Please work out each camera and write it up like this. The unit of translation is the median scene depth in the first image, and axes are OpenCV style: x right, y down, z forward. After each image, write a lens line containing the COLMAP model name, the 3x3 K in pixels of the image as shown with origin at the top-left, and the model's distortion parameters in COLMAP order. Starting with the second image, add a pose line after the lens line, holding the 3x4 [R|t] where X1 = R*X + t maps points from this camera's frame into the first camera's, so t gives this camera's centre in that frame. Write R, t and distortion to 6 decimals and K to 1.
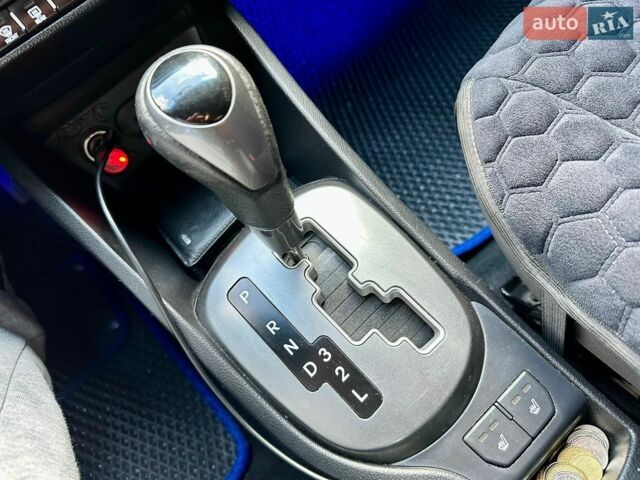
lens RADIAL K [[462.5, 0, 320.1], [0, 462.5, 233.6], [0, 0, 1]] dist [-0.012117, -0.004273]
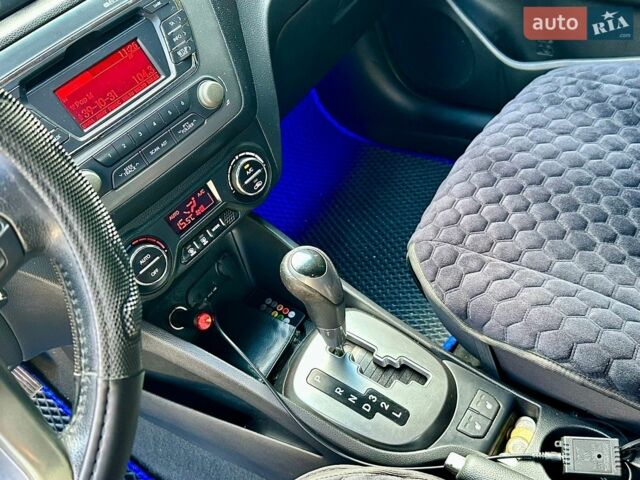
lens RADIAL K [[677.6, 0, 320.0], [0, 677.6, 240.0], [0, 0, 1]] dist [0.086221, -0.028343]
pose [[0.970093, -0.127390, 0.206618, -0.660378], [0.188331, 0.932033, -0.309590, 0.473679], [-0.153136, 0.339243, 0.928150, -1.636579]]
